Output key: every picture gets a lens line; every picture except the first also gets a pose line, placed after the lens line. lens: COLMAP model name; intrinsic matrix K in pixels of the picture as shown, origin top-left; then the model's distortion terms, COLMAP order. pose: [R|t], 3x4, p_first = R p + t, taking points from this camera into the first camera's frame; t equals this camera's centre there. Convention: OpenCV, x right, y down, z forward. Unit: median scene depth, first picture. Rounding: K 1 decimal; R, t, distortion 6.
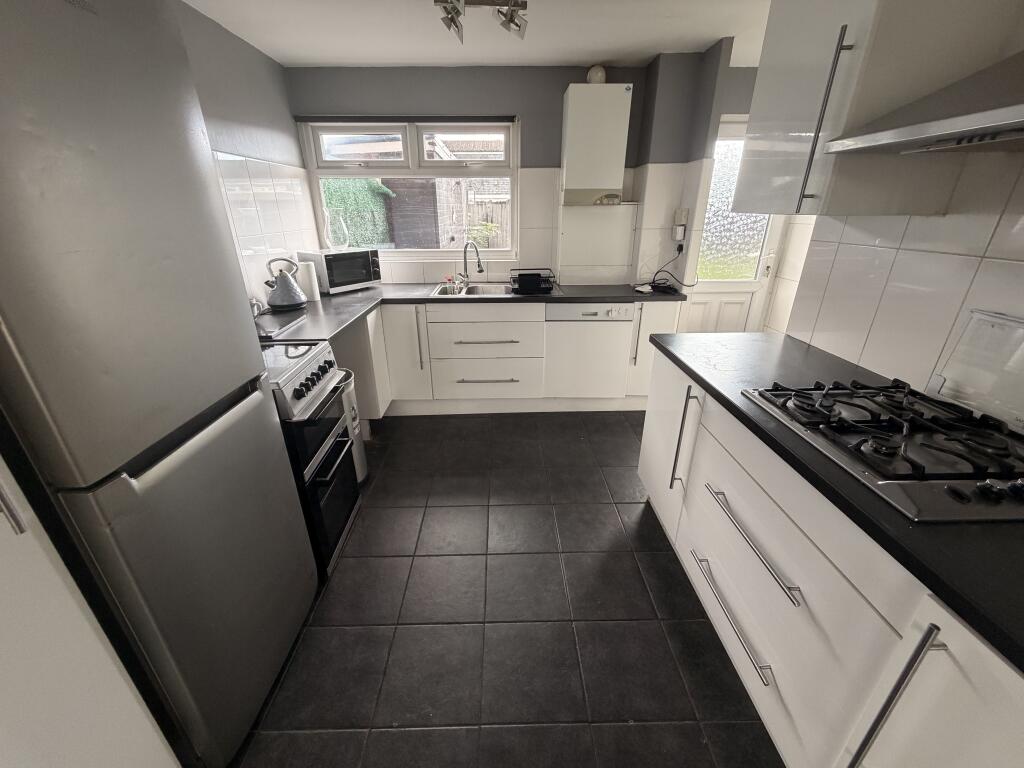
lens RADIAL K [[410.8, 0, 511.2], [0, 410.8, 382.7], [0, 0, 1]] dist [0.007925, 0.000161]
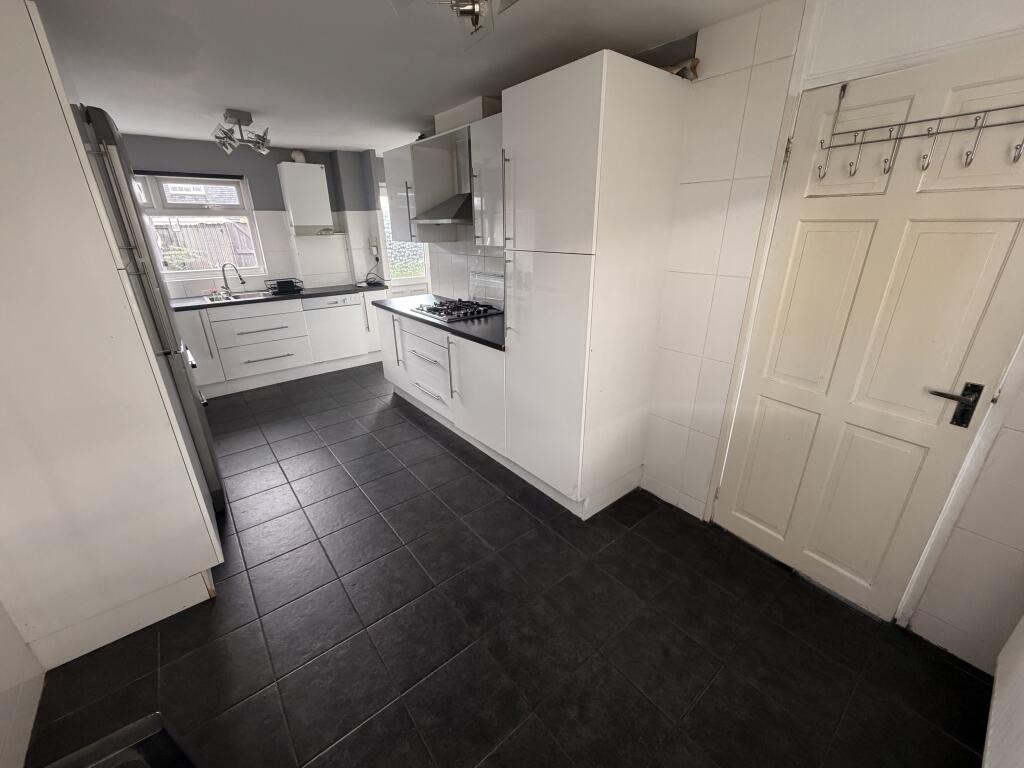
lens RADIAL K [[410.8, 0, 508.1], [0, 410.8, 383.2], [0, 0, 1]] dist [0.007925, 0.000161]
pose [[0.795414, -0.223369, 0.563402, -0.232610], [0.243888, 0.968985, 0.039846, 0.233542], [-0.554829, 0.105713, 0.825221, -0.649591]]
